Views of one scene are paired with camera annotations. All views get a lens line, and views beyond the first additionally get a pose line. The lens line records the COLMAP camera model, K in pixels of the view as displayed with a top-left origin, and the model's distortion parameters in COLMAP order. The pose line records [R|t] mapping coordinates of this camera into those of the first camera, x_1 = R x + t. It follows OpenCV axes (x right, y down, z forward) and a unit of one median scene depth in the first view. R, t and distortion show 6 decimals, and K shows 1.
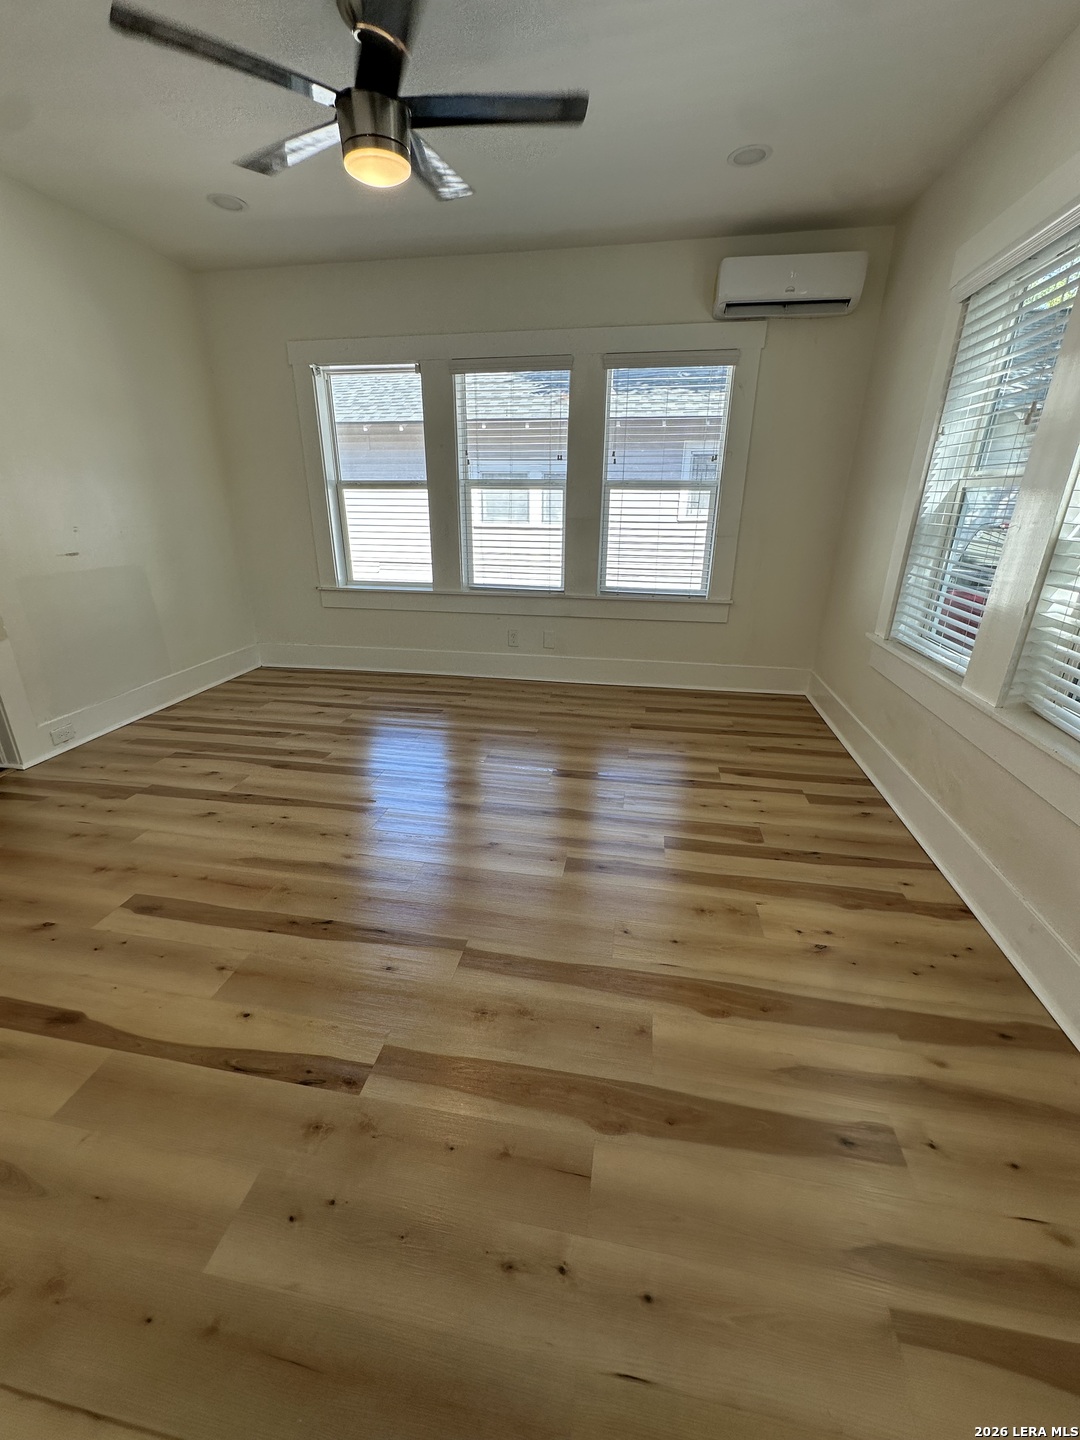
lens RADIAL K [[573.6, 0, 551.8], [0, 573.6, 724.7], [0, 0, 1]] dist [-0.006240, 0.001378]
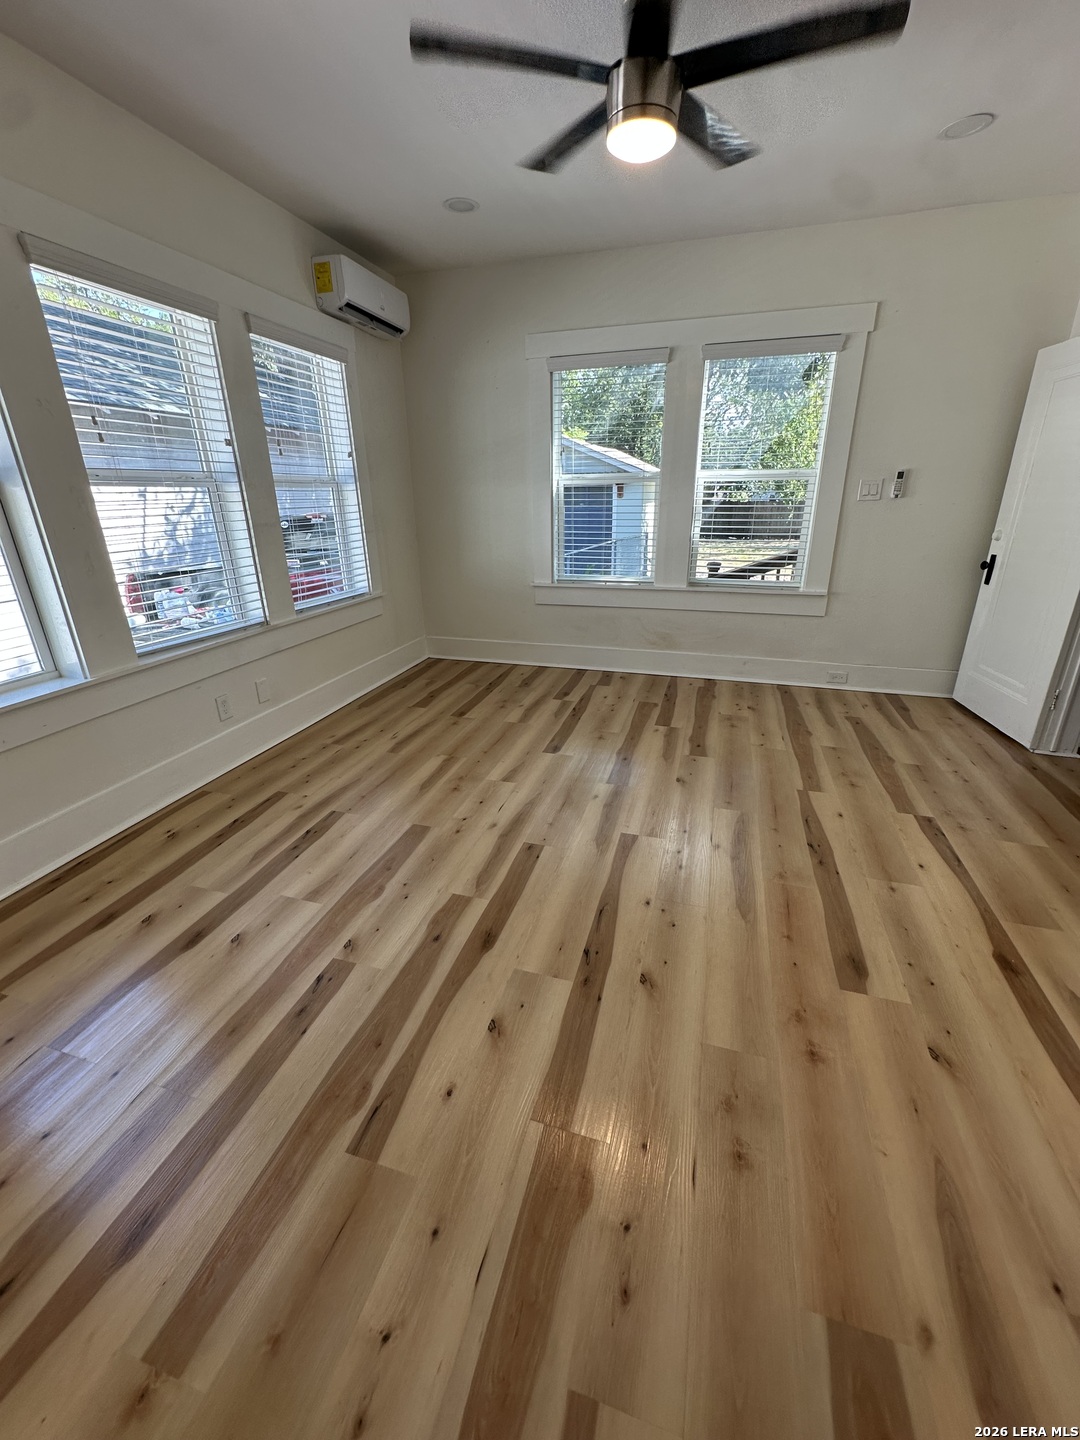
lens RADIAL K [[573.6, 0, 534.3], [0, 573.6, 723.1], [0, 0, 1]] dist [-0.006240, 0.001378]
pose [[0.130431, -0.376435, 0.917216, -0.921097], [0.379934, 0.873474, 0.304455, -0.288278], [-0.915772, 0.308771, 0.256948, 0.718893]]
